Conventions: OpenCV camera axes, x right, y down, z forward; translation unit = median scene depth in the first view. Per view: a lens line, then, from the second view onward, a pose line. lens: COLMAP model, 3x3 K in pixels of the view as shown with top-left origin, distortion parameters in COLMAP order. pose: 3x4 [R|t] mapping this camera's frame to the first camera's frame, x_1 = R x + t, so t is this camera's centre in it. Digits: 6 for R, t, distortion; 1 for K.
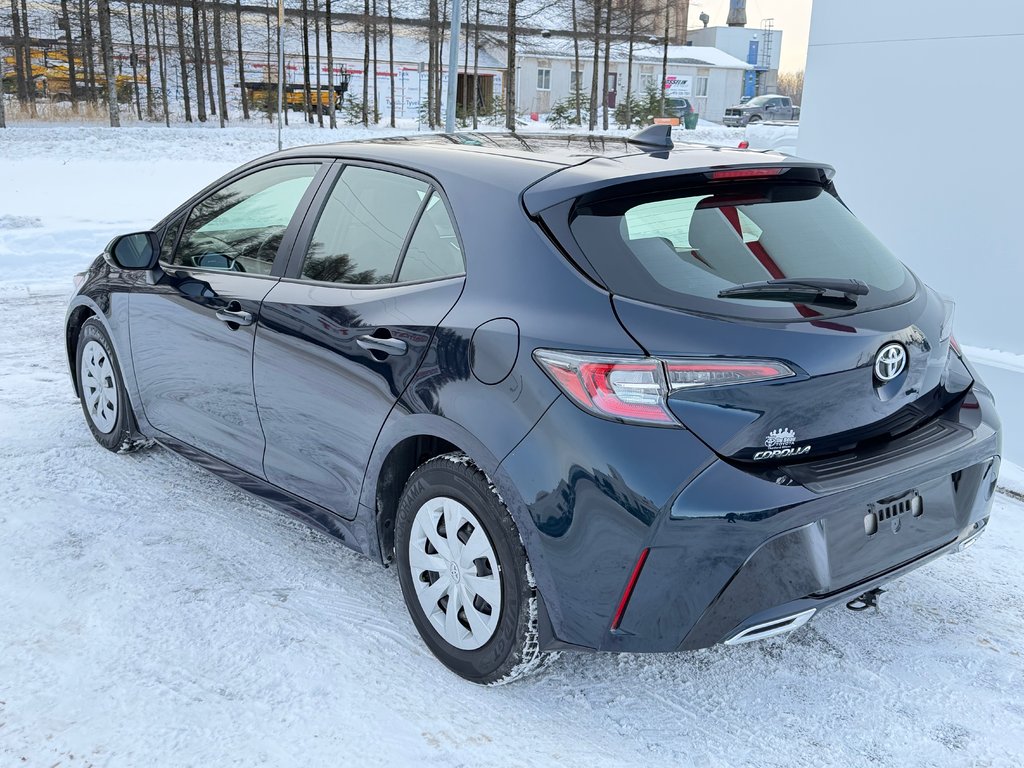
lens RADIAL K [[1107.9, 0, 510.4], [0, 1107.9, 377.2], [0, 0, 1]] dist [0.198412, -0.455342]
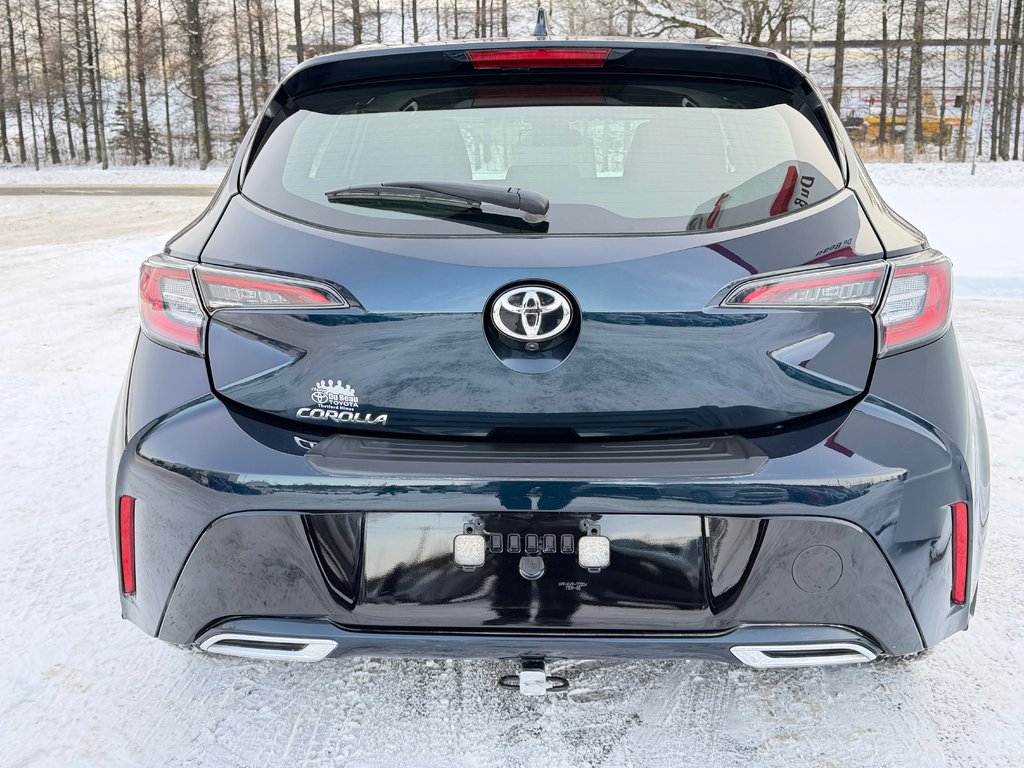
lens RADIAL K [[1112.7, 0, 499.9], [0, 1112.7, 370.9], [0, 0, 1]] dist [0.133305, -0.260196]
pose [[0.734482, 0.112931, -0.669166, 0.765010], [-0.147014, 0.989119, 0.005564, 0.019208], [0.662513, 0.094290, 0.743092, 0.513713]]
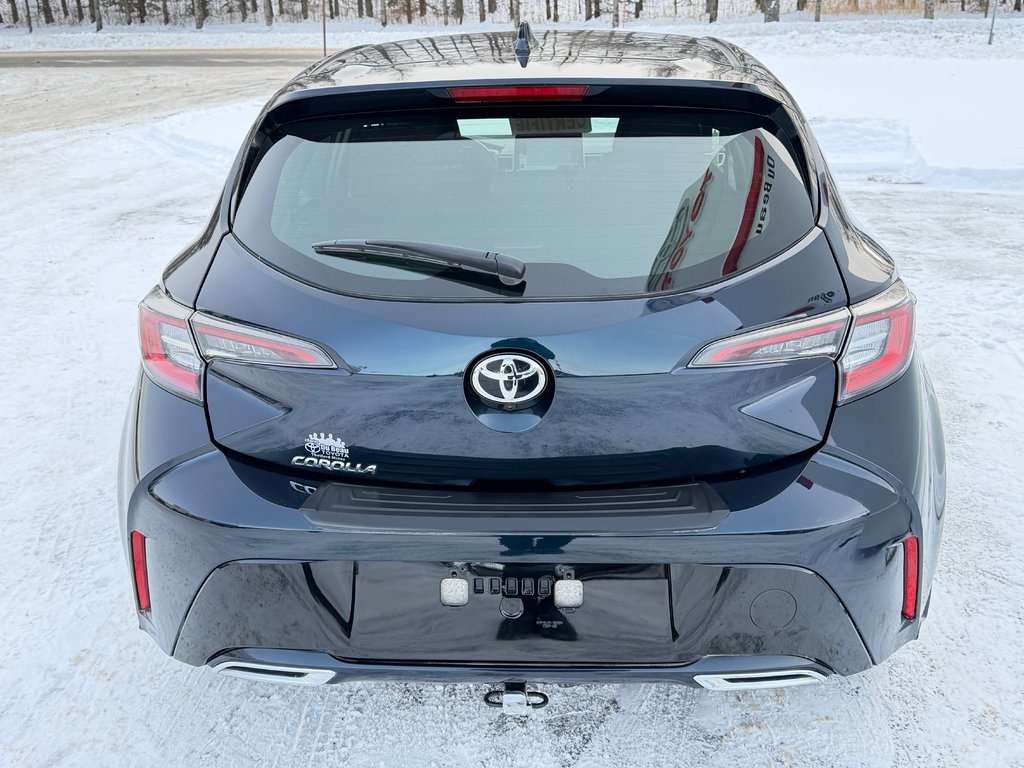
lens RADIAL K [[1113.5, 0, 500.5], [0, 1113.5, 377.6], [0, 0, 1]] dist [0.147589, -0.308195]
pose [[0.730235, 0.194490, -0.654927, 0.788143], [-0.135266, 0.980805, 0.140445, -0.110255], [0.669671, -0.013968, 0.742527, 0.489894]]
